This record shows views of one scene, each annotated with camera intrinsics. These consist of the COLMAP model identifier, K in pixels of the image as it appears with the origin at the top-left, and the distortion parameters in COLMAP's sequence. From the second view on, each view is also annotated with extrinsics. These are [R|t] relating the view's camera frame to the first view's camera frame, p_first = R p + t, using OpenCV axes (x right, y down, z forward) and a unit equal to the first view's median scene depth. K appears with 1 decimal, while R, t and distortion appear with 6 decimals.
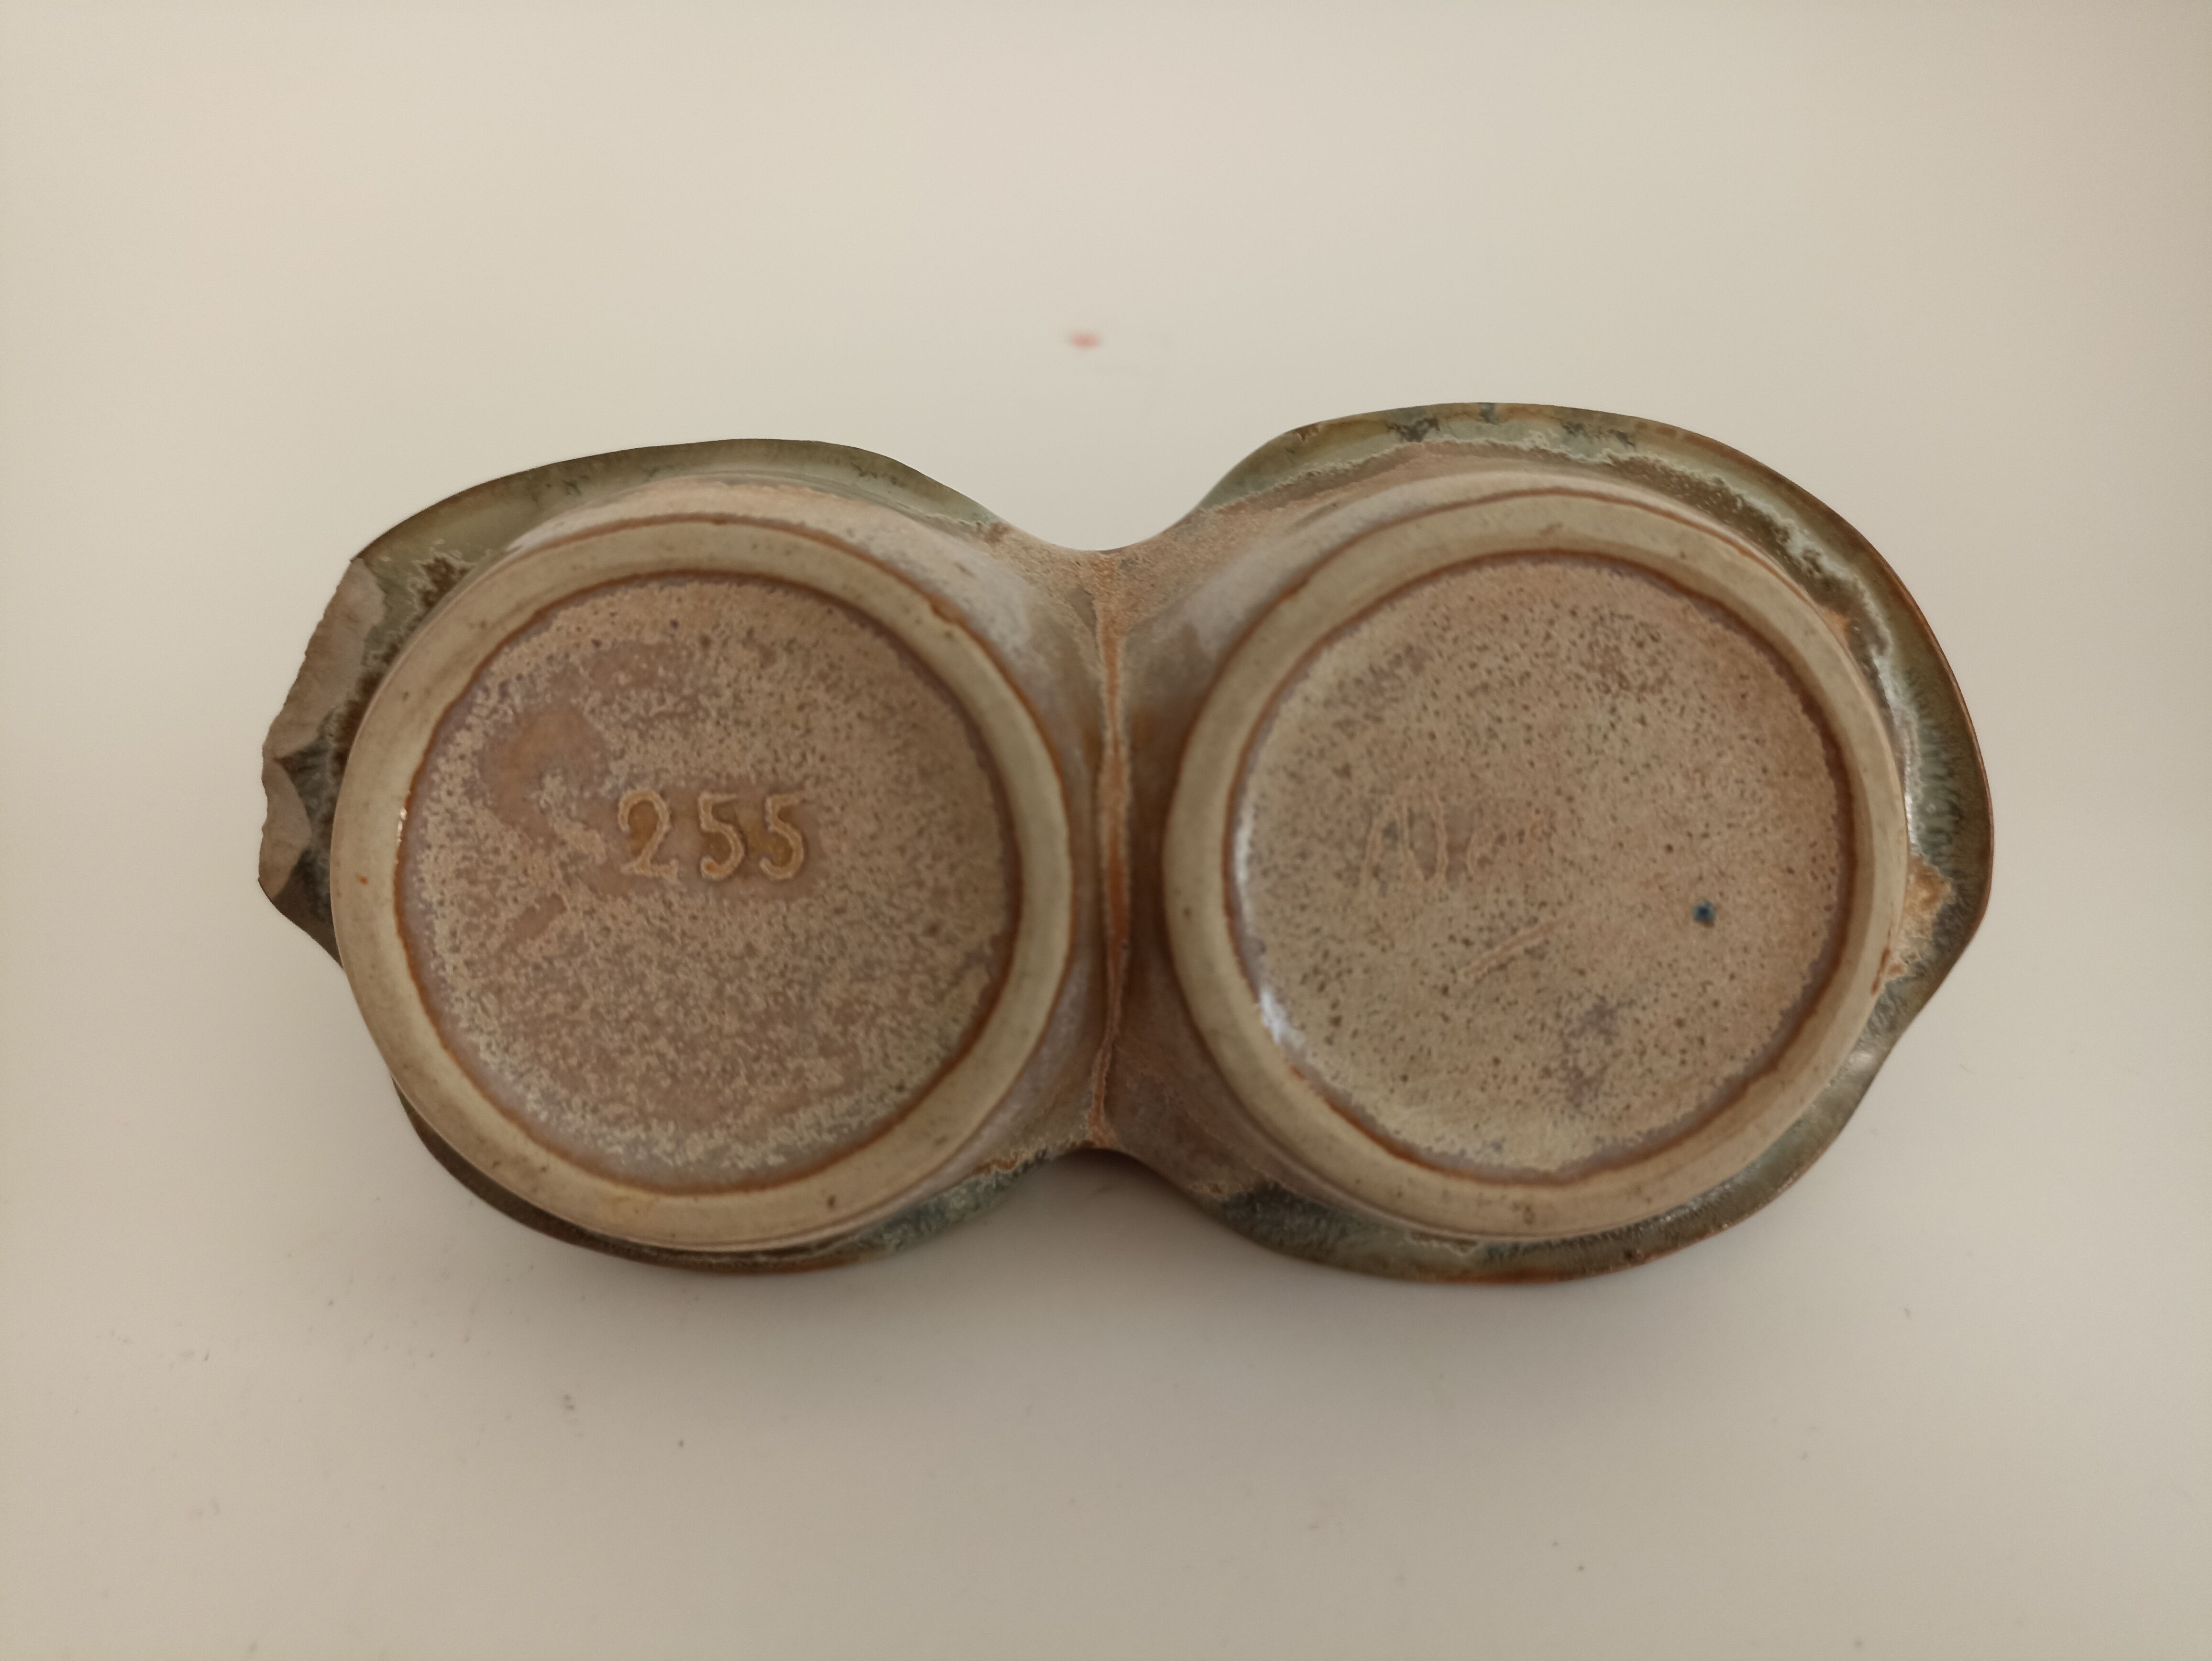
lens RADIAL K [[1670.8, 0, 1106.0], [0, 1670.8, 830.5], [0, 0, 1]] dist [-0.013328, -0.001330]
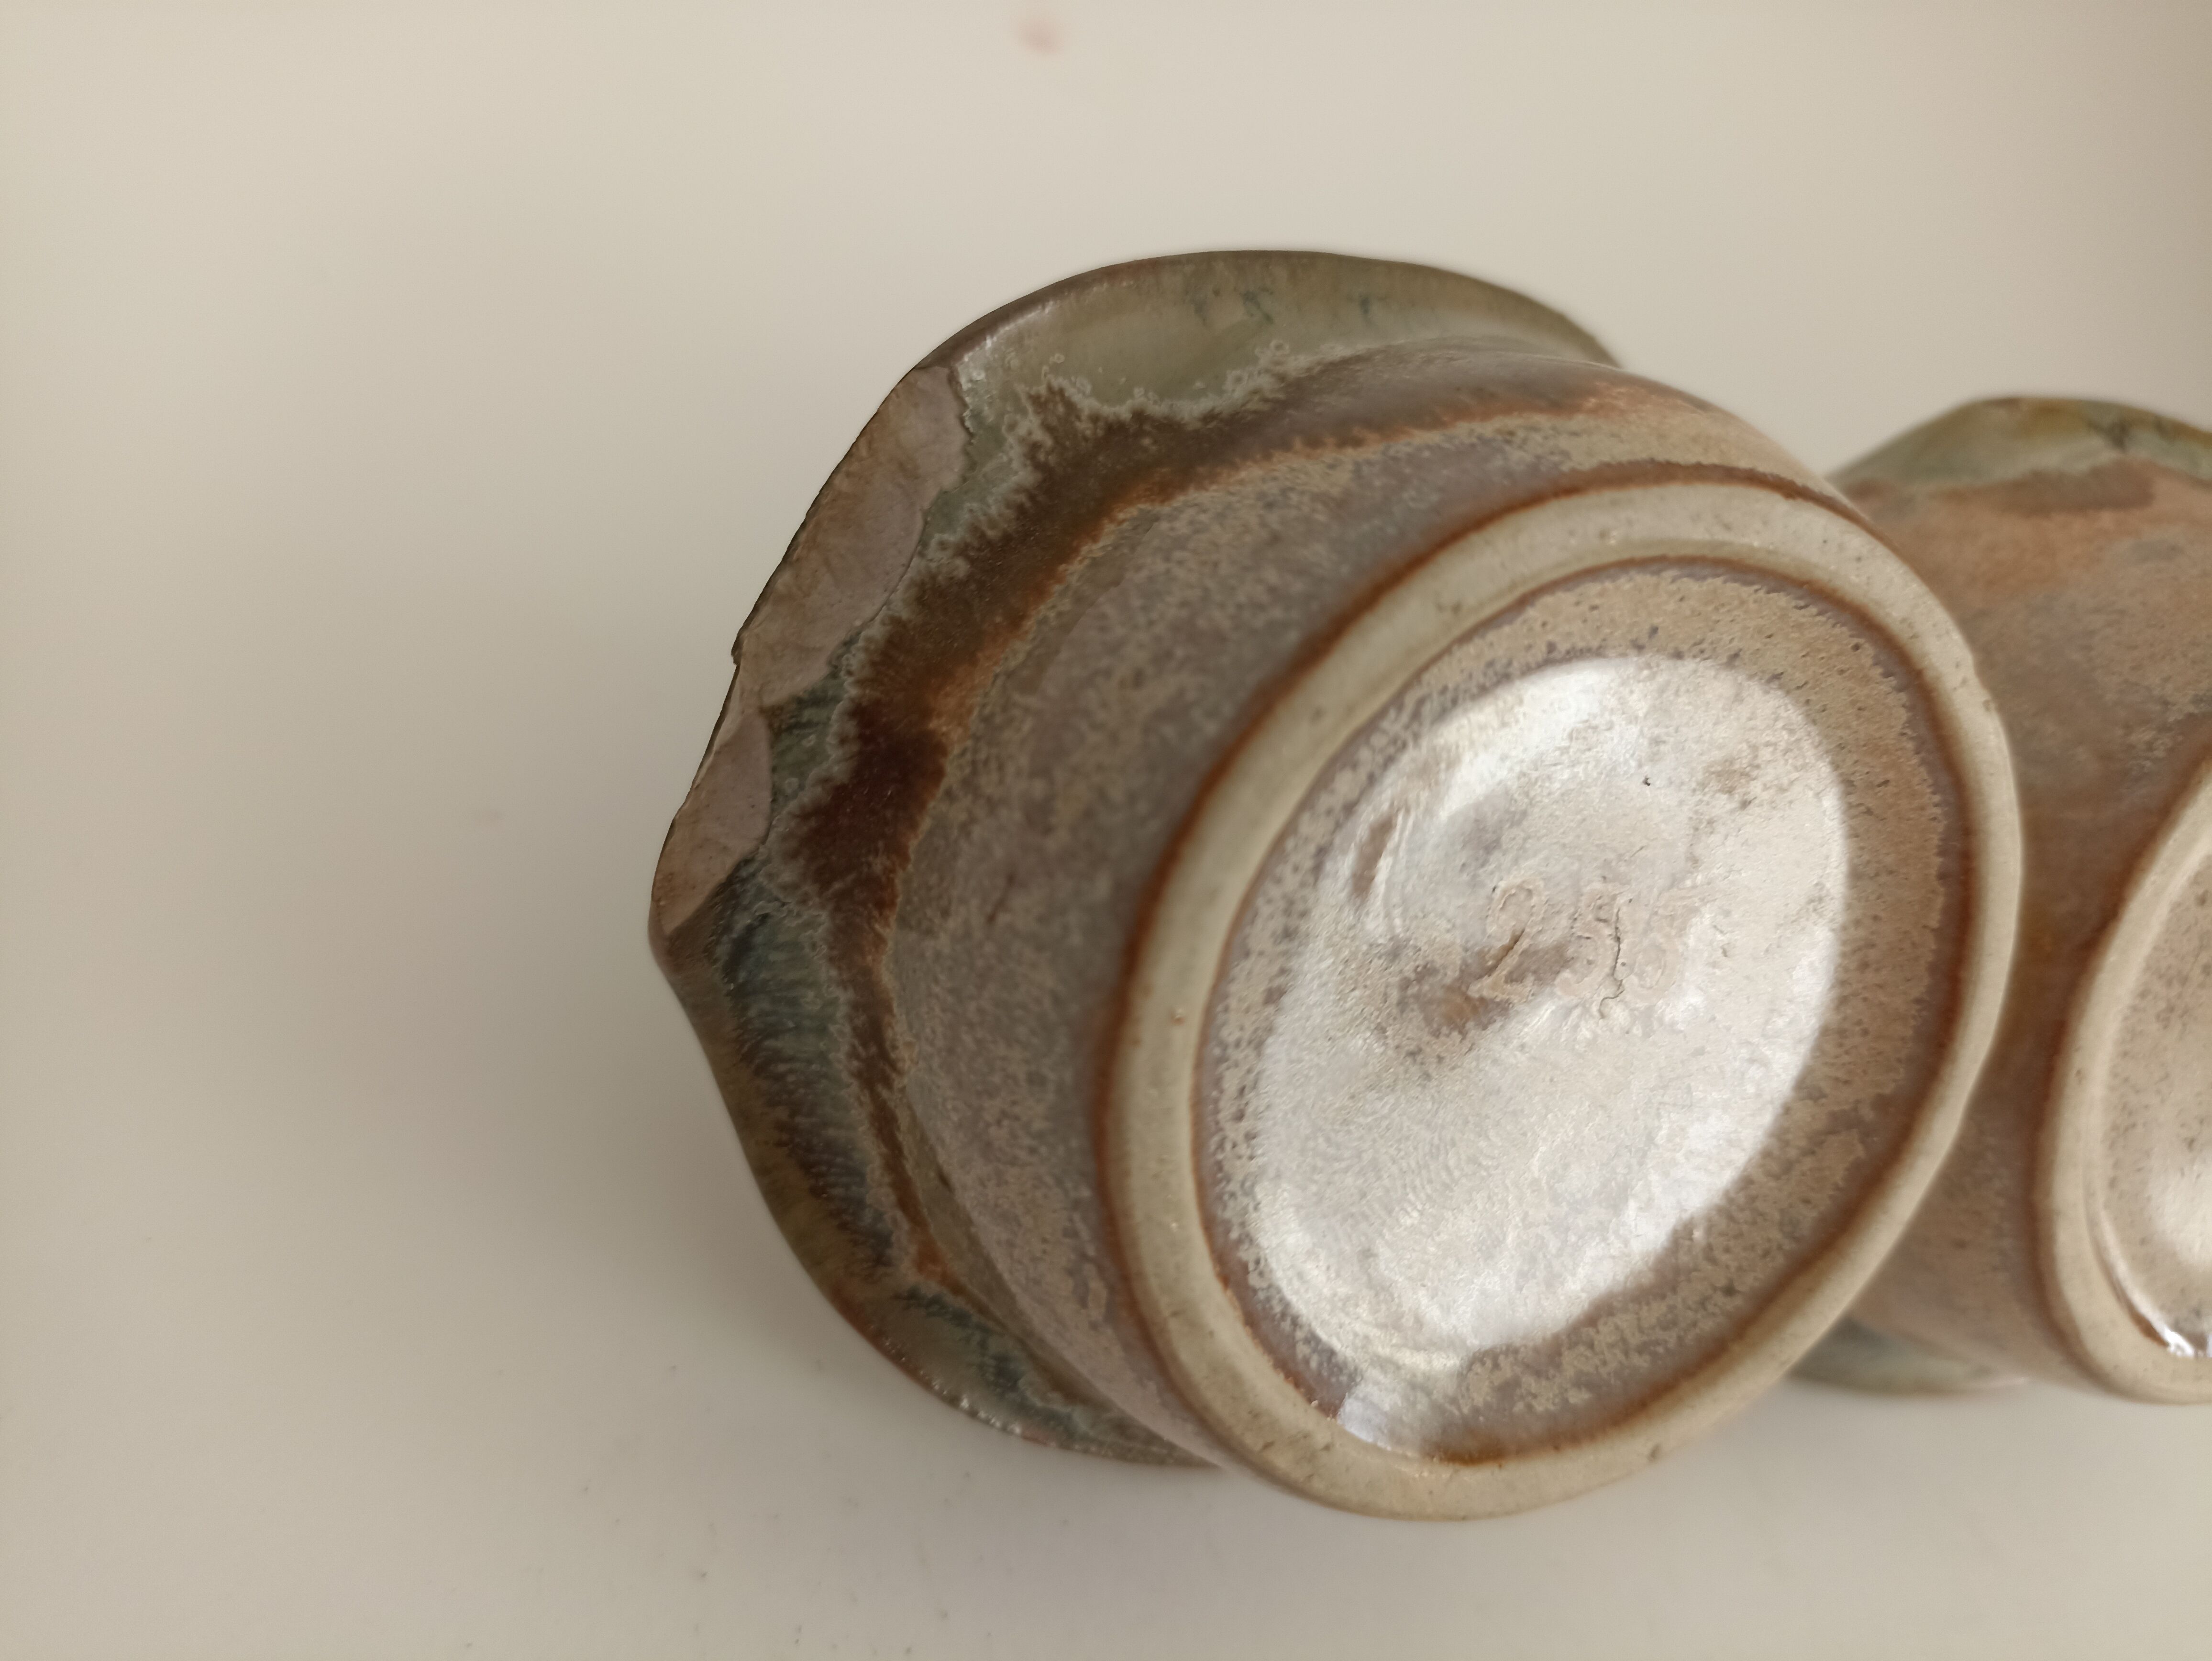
lens RADIAL K [[1785.0, 0, 1106.0], [0, 1785.0, 830.5], [0, 0, 1]] dist [-0.094769, -0.001433]
pose [[0.911659, 0.070287, 0.404891, -0.691859], [-0.135965, 0.981365, 0.135780, -0.108838], [-0.387802, -0.178837, 0.904227, 0.450647]]
